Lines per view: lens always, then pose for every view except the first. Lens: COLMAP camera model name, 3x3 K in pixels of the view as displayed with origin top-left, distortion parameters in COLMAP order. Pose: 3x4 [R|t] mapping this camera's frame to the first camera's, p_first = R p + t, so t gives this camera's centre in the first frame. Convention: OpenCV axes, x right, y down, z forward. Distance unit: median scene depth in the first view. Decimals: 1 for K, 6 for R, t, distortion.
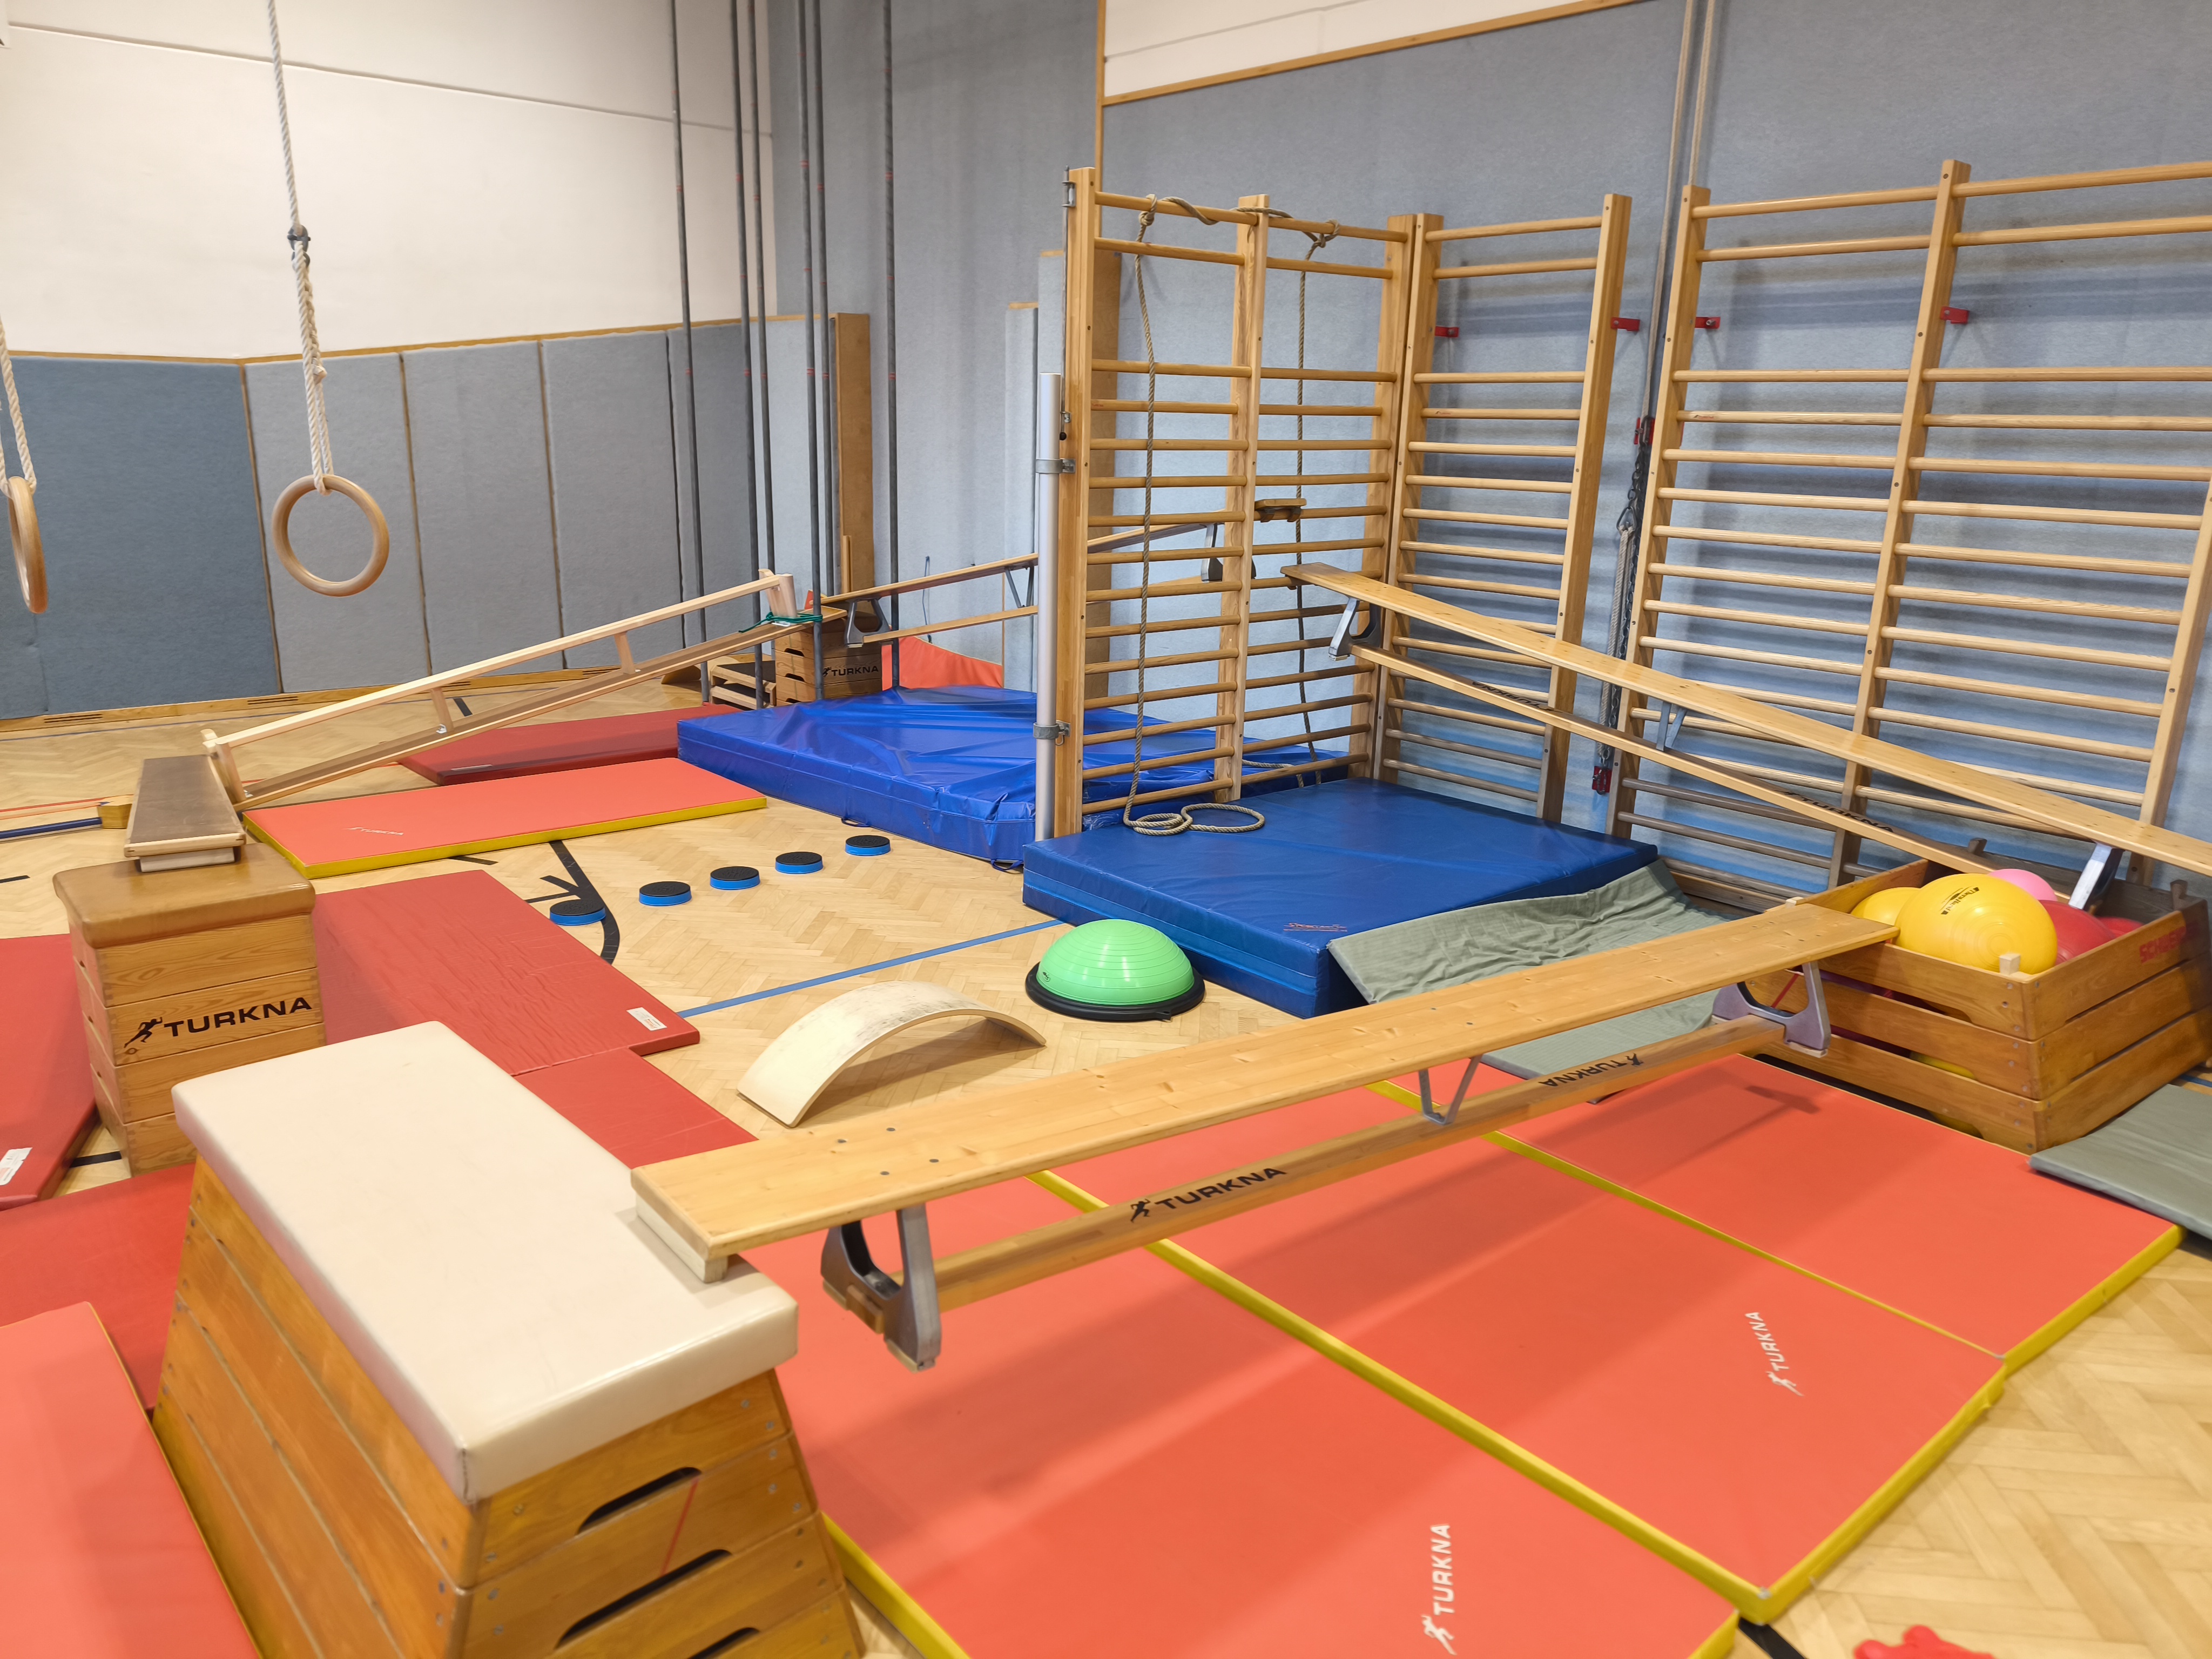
lens RADIAL K [[1519.4, 0, 1106.0], [0, 1519.4, 829.5], [0, 0, 1]] dist [0.009131, -0.000390]
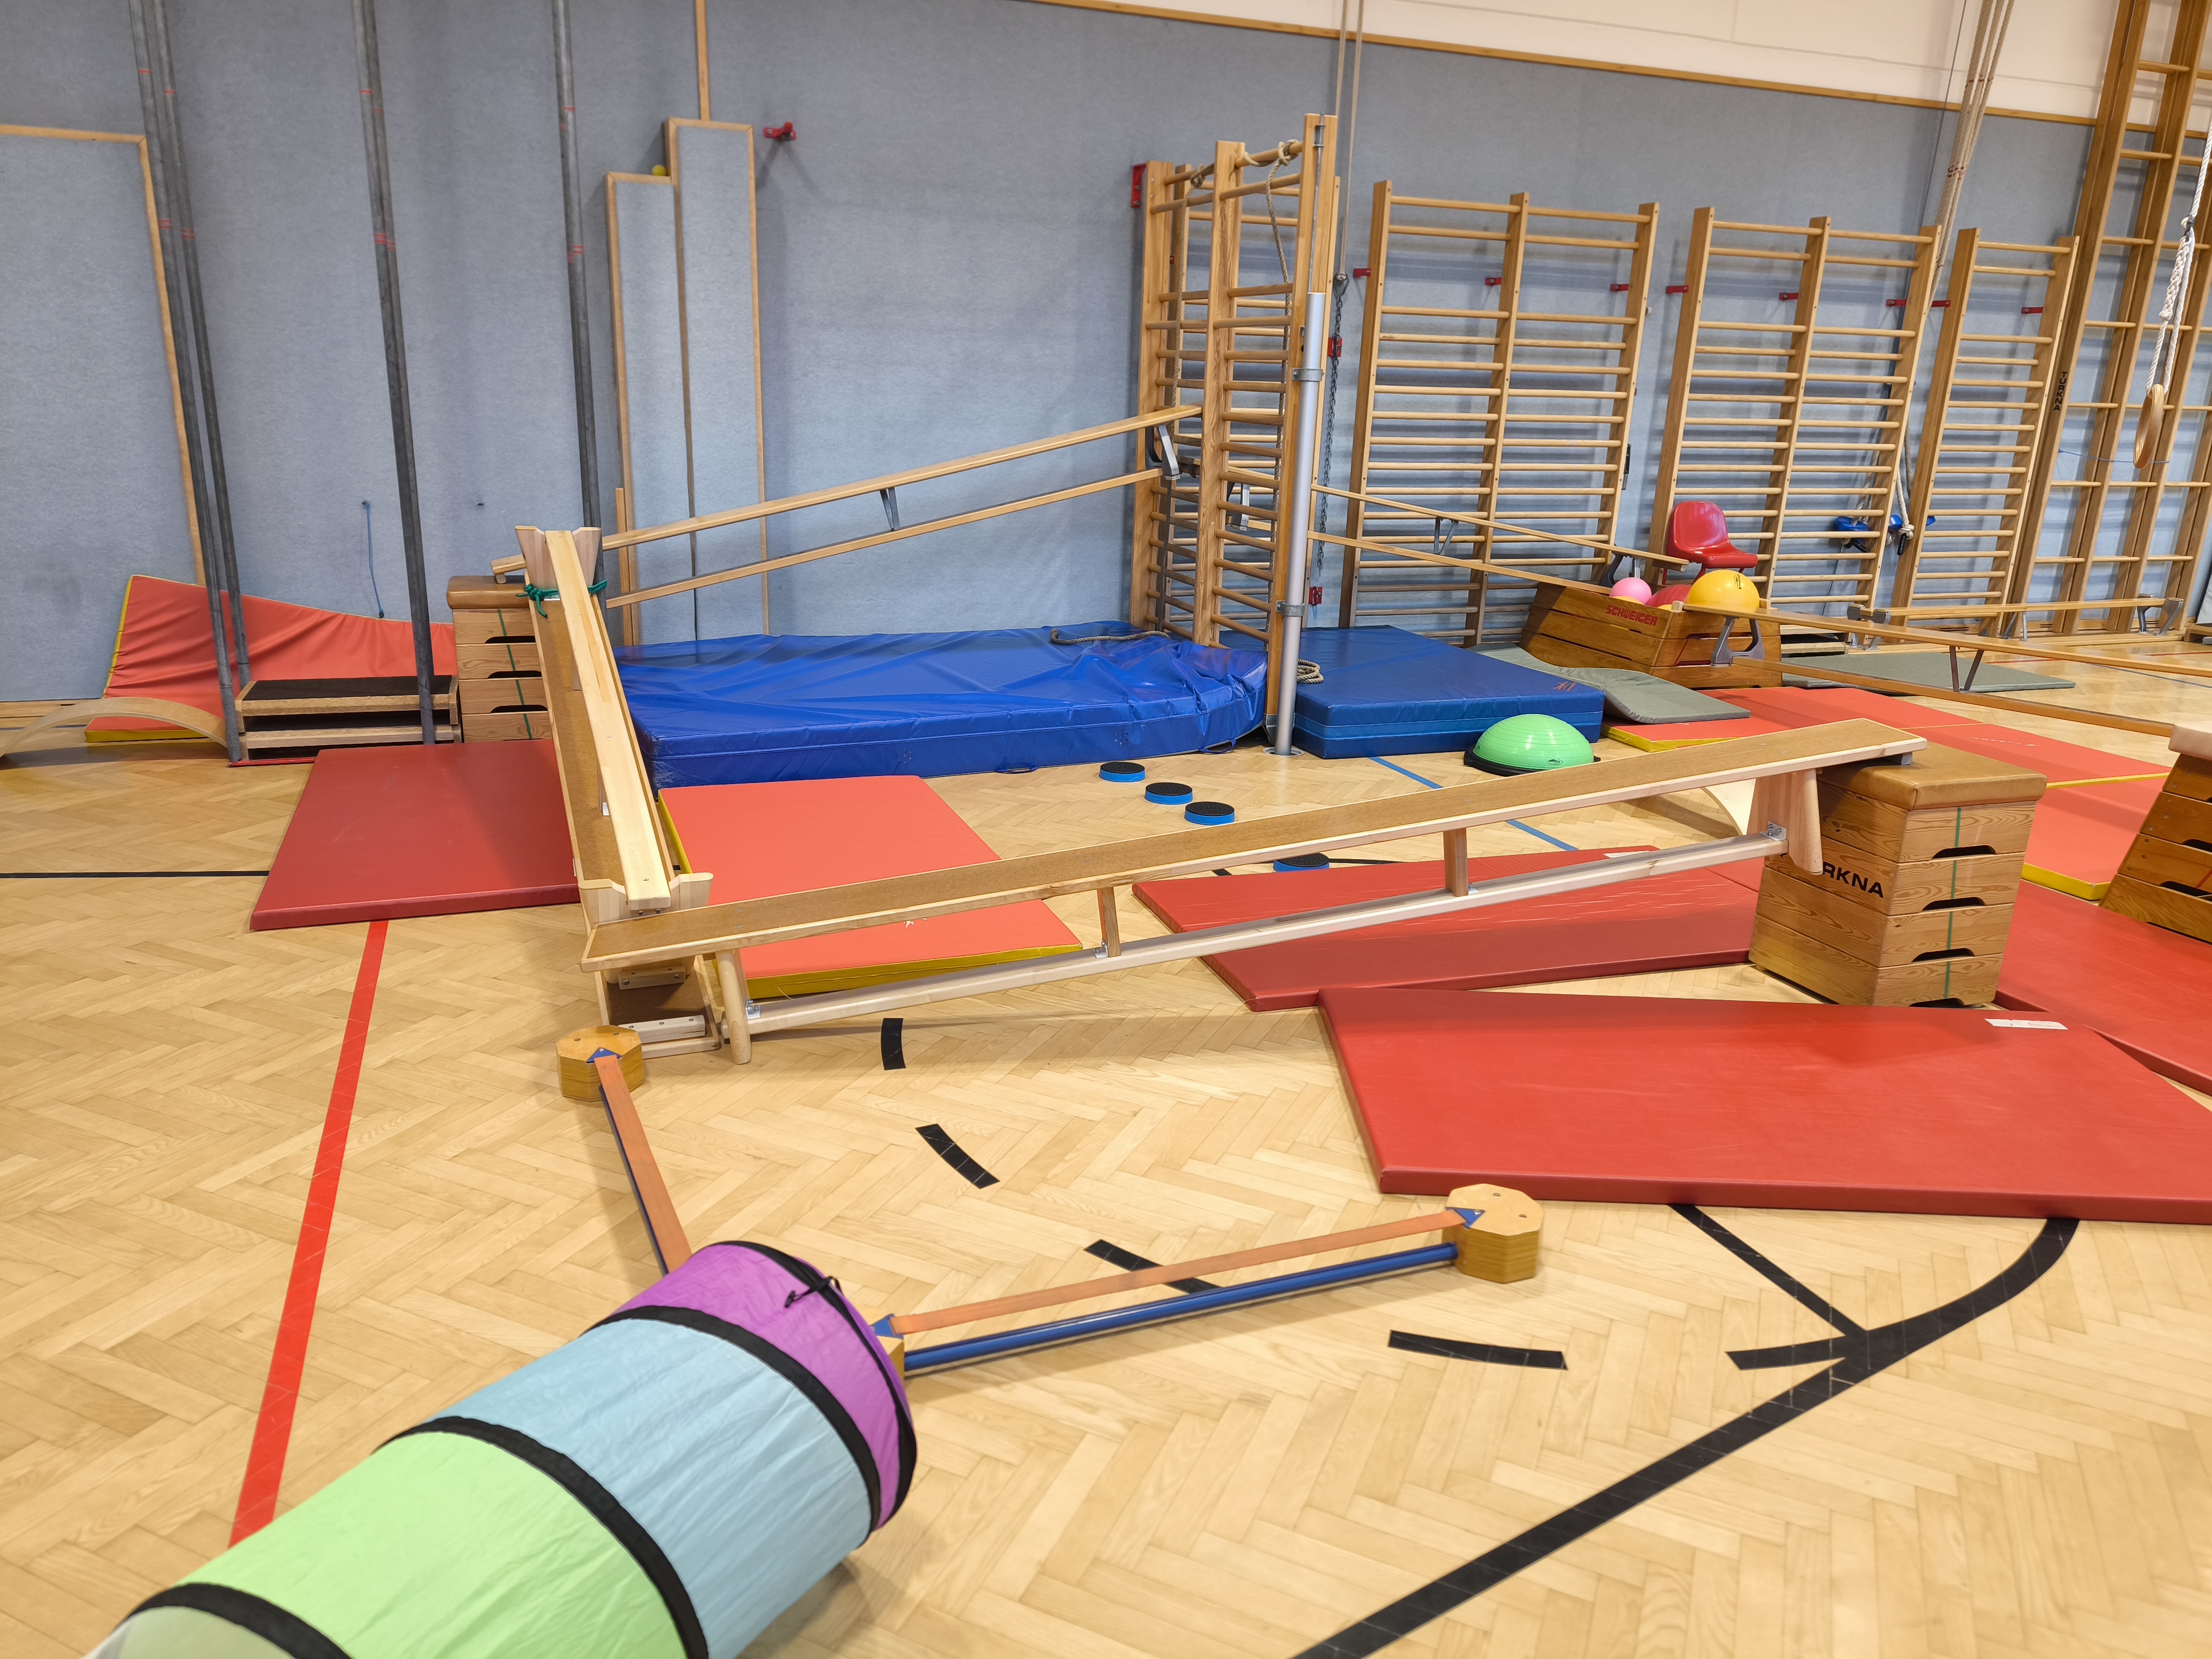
lens RADIAL K [[1554.0, 0, 1106.0], [0, 1554.0, 829.5], [0, 0, 1]] dist [0.083593, -0.098981]
pose [[0.343816, -0.283307, 0.895281, -1.285157], [0.215980, 0.951700, 0.218218, -0.212641], [-0.913862, 0.118336, 0.388399, 0.729709]]
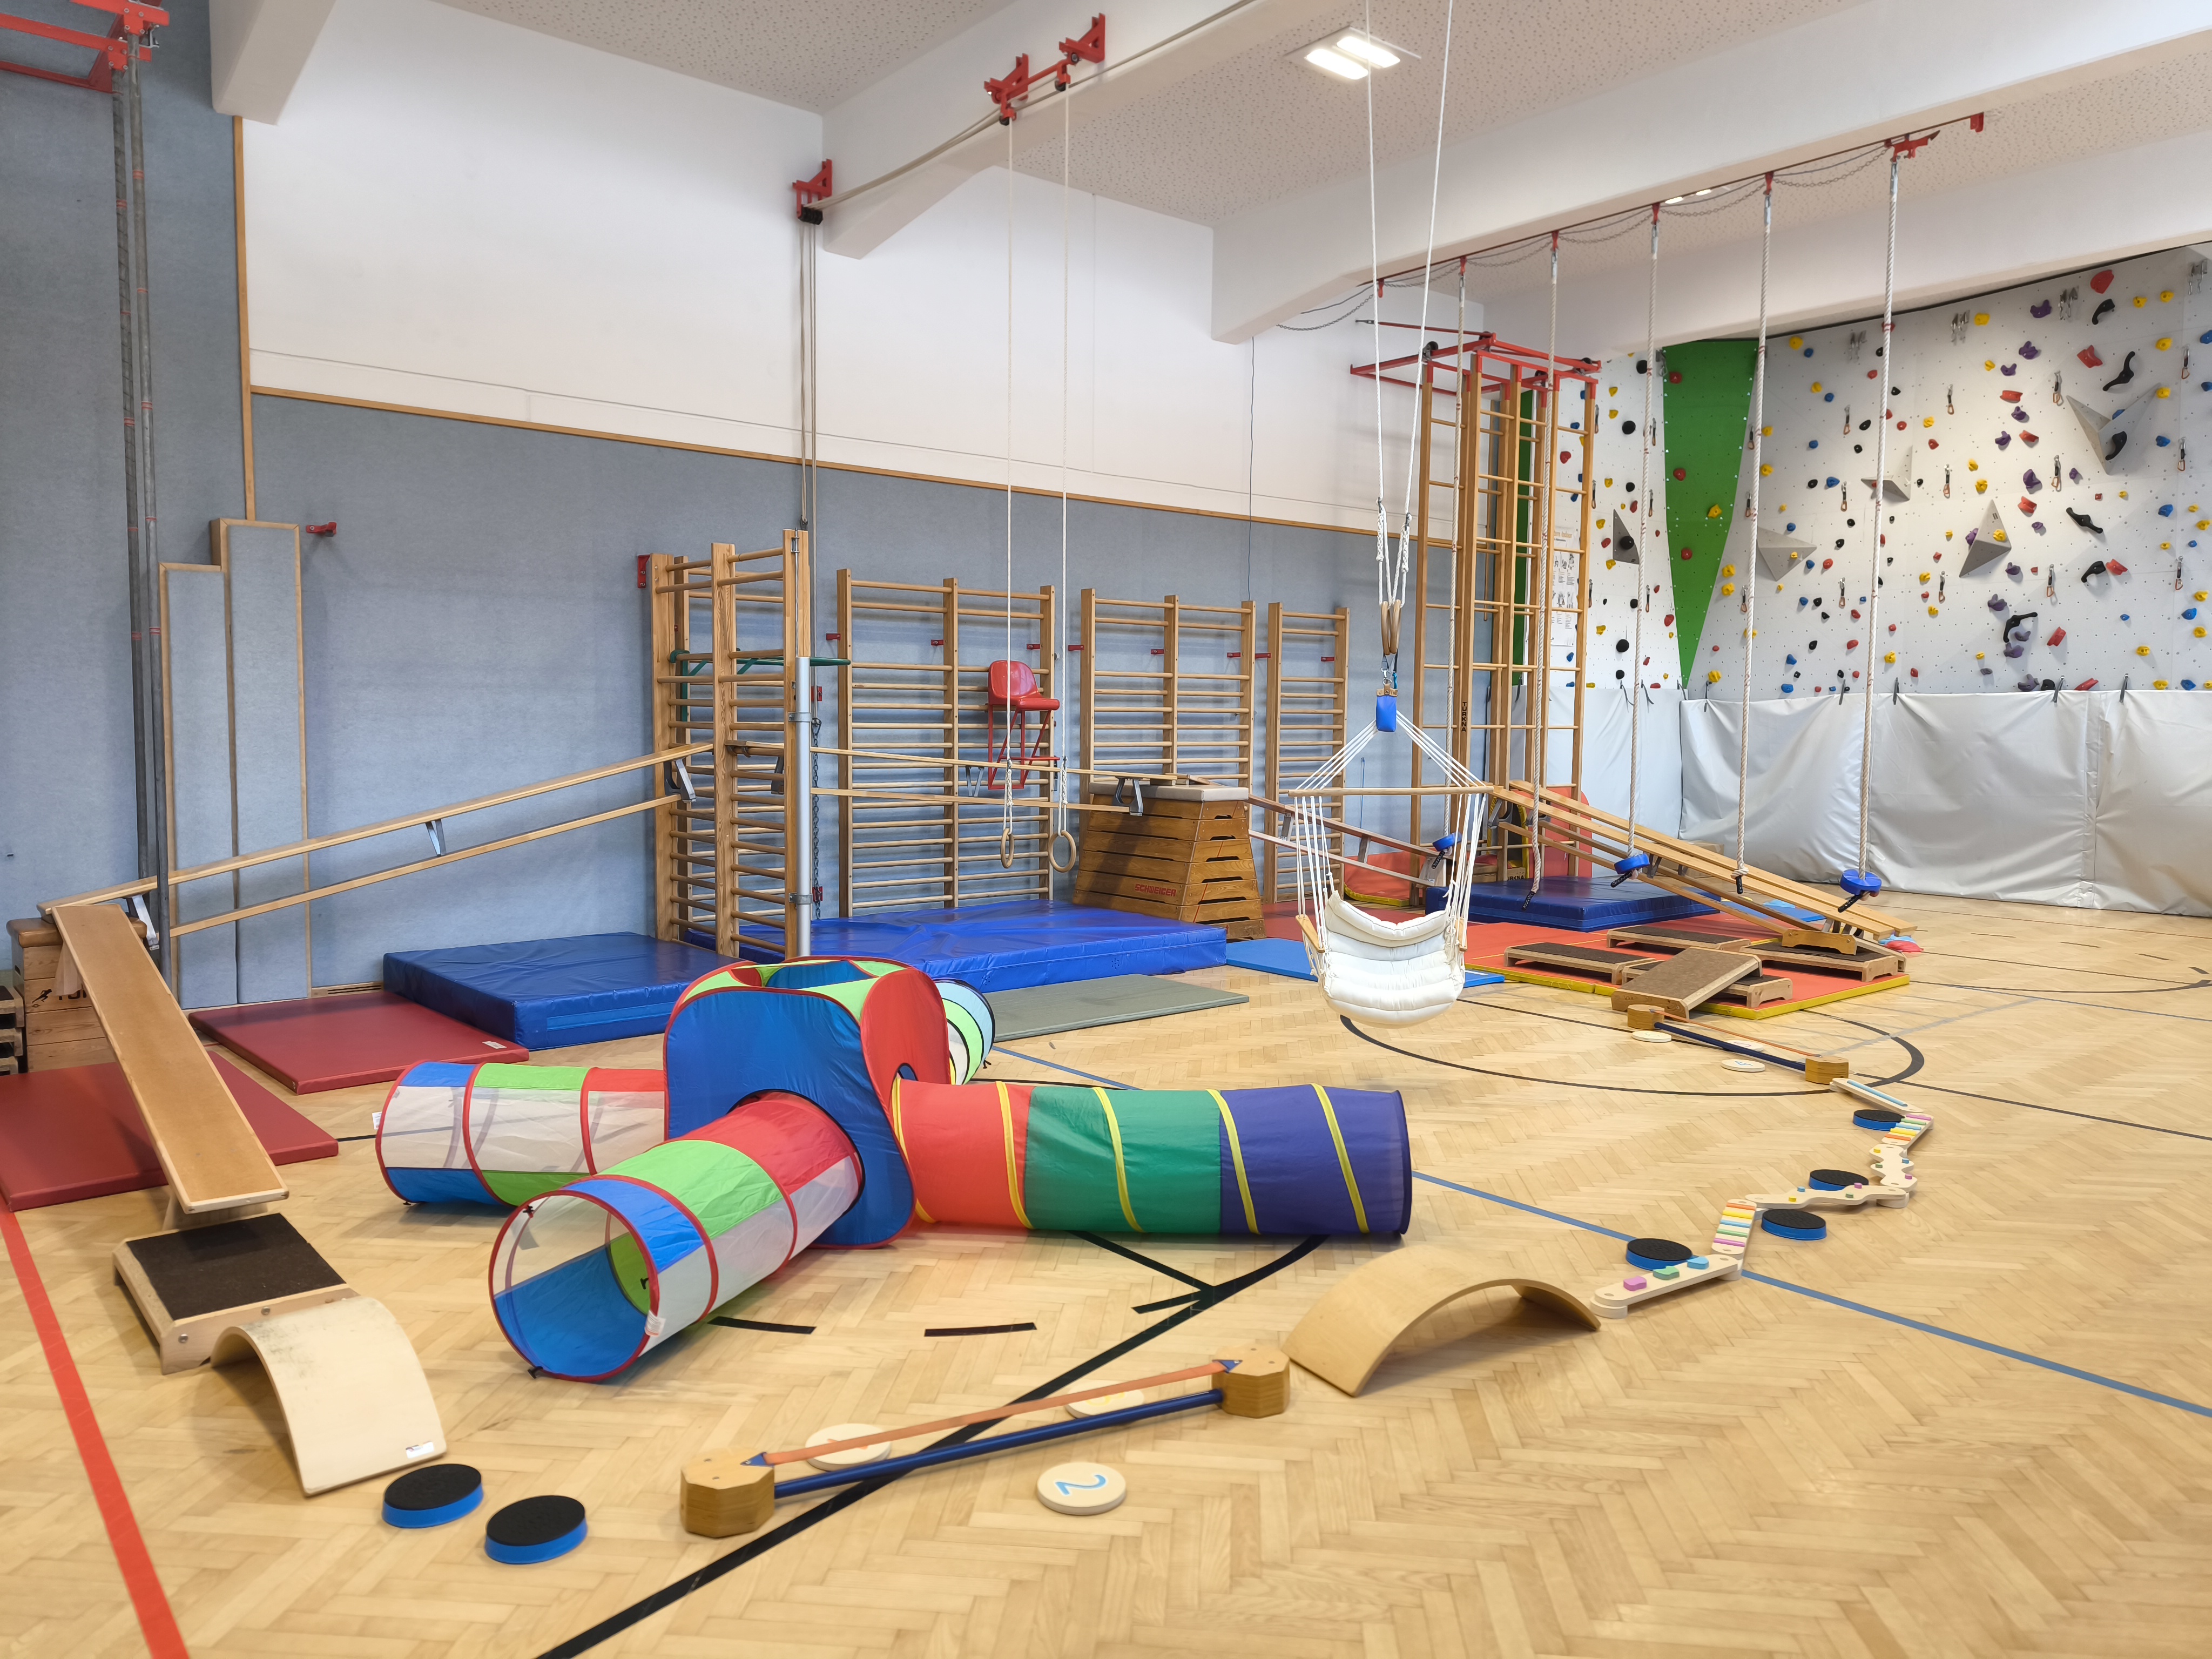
lens RADIAL K [[1542.7, 0, 1106.0], [0, 1542.7, 829.5], [0, 0, 1]] dist [0.027885, 0.000193]
pose [[0.018743, -0.104604, 0.994337, -1.580478], [0.245326, 0.964591, 0.096851, -0.216179], [-0.969260, 0.242121, 0.043741, 0.681995]]
